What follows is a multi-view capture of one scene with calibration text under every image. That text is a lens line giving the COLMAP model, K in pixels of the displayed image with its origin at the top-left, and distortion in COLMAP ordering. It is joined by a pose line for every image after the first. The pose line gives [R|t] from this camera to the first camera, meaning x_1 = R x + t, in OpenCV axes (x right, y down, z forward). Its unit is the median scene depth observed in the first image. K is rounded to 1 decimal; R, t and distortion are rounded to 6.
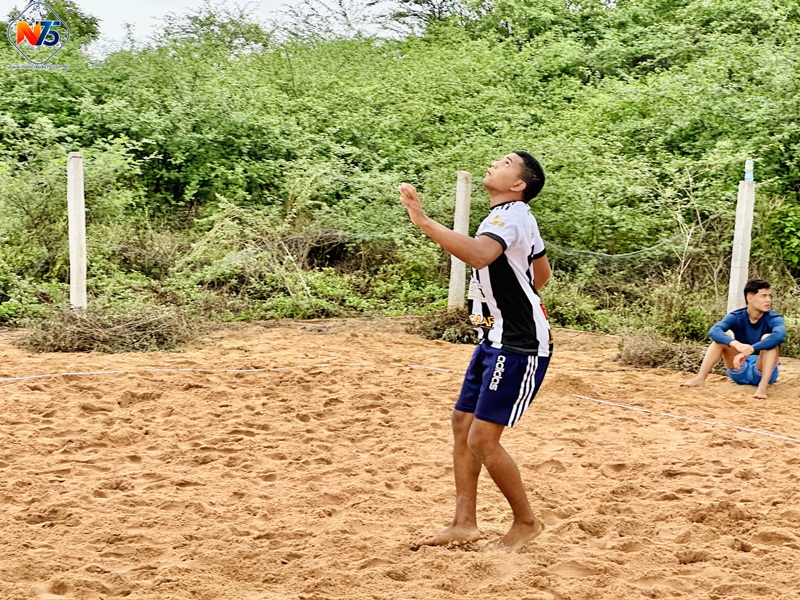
lens RADIAL K [[1792.5, 0, 398.0], [0, 1792.5, 280.4], [0, 0, 1]] dist [0.162080, 0.000000]
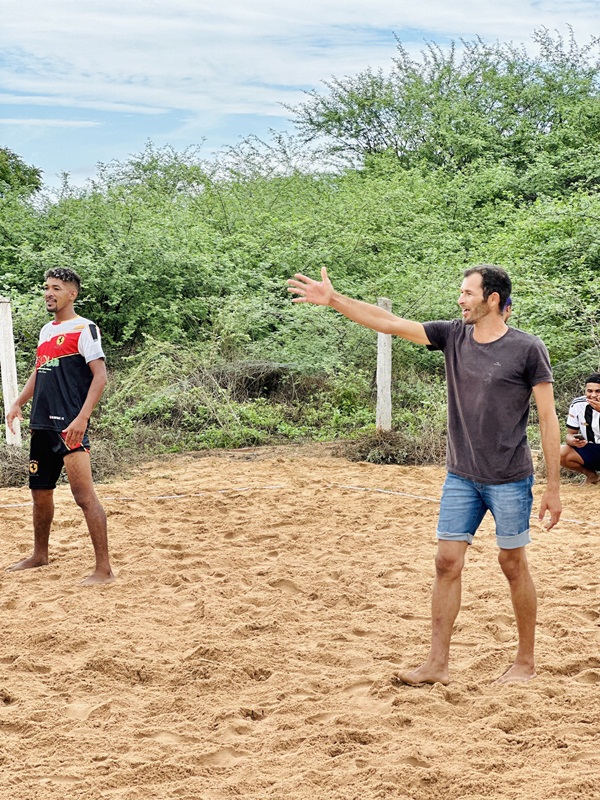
lens RADIAL K [[1792.5, 0, 294.8], [0, 1792.5, 367.1], [0, 0, 1]] dist [0.162080, 0.000000]
pose [[0.998103, -0.048573, -0.037830, 0.017915], [0.047553, 0.998492, -0.027423, 0.003804], [0.039105, 0.025572, 0.998908, -0.023781]]
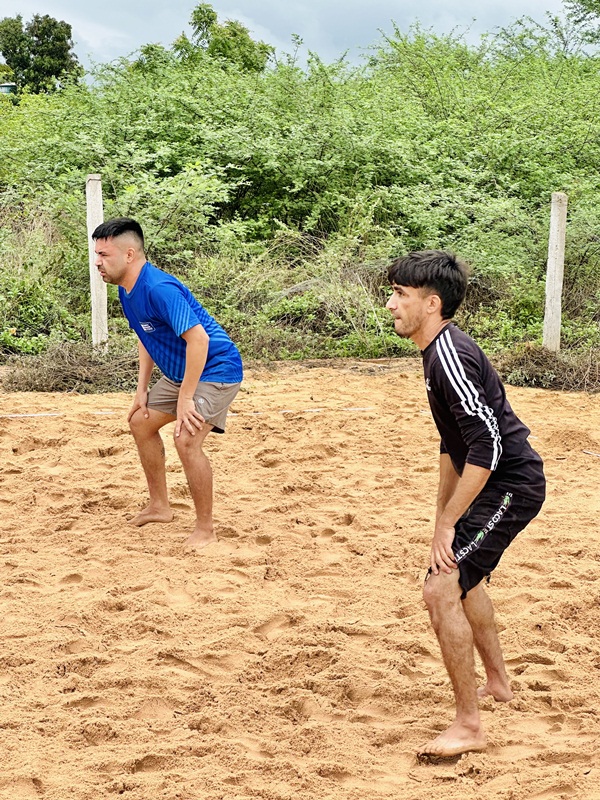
lens RADIAL K [[1792.5, 0, 280.8], [0, 1792.5, 388.6], [0, 0, 1]] dist [0.162080, 0.000000]
pose [[0.975083, 0.012554, -0.221483, 0.080112], [-0.004020, 0.999233, 0.038941, 0.001303], [0.221802, -0.037081, 0.974386, 0.078089]]
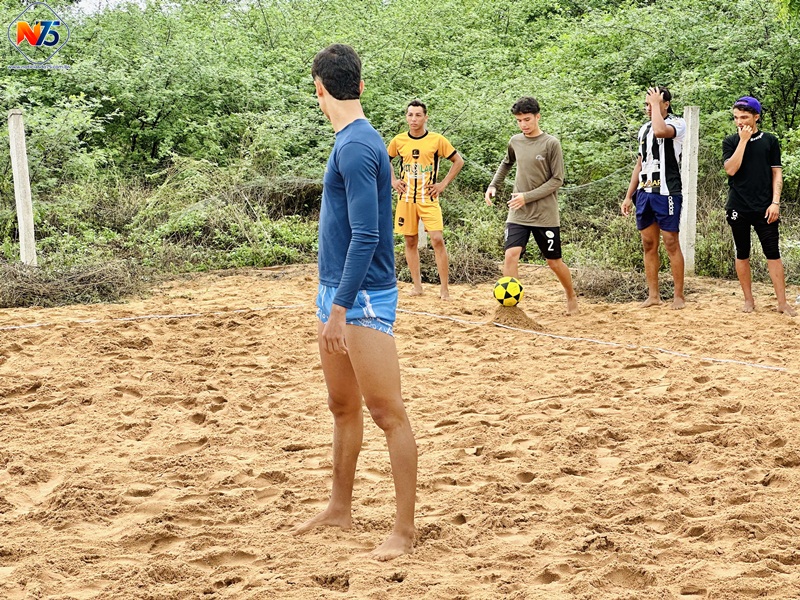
lens RADIAL K [[1792.5, 0, 396.5], [0, 1792.5, 268.6], [0, 0, 1]] dist [0.162080, 0.000000]
pose [[0.998633, -0.047497, -0.021840, 0.032921], [0.047909, 0.998676, 0.018748, 0.005481], [0.020921, -0.019769, 0.999586, -0.001698]]
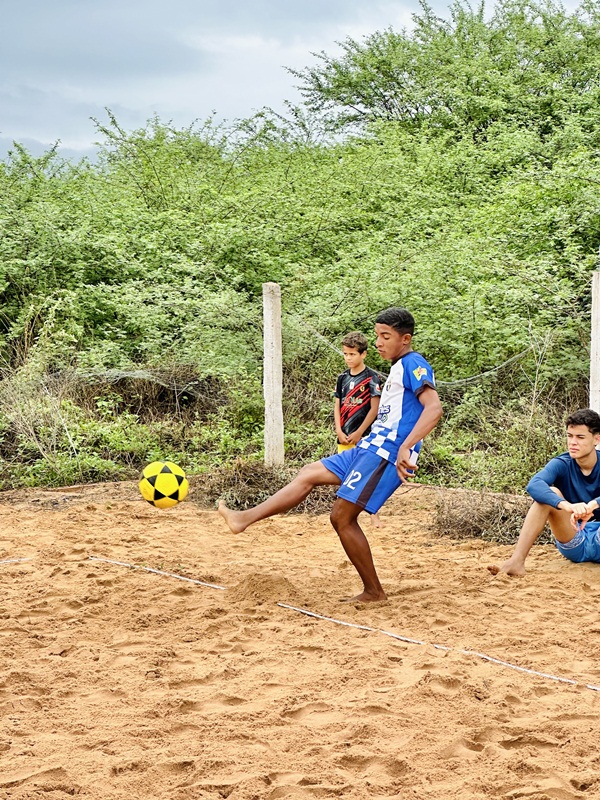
lens RADIAL K [[1792.5, 0, 276.2], [0, 1792.5, 376.4], [0, 0, 1]] dist [0.162080, 0.000000]
pose [[0.992895, -0.054501, -0.105781, 0.094027], [0.052516, 0.998389, -0.021463, -0.003003], [0.106781, 0.015756, 0.994158, 0.184327]]
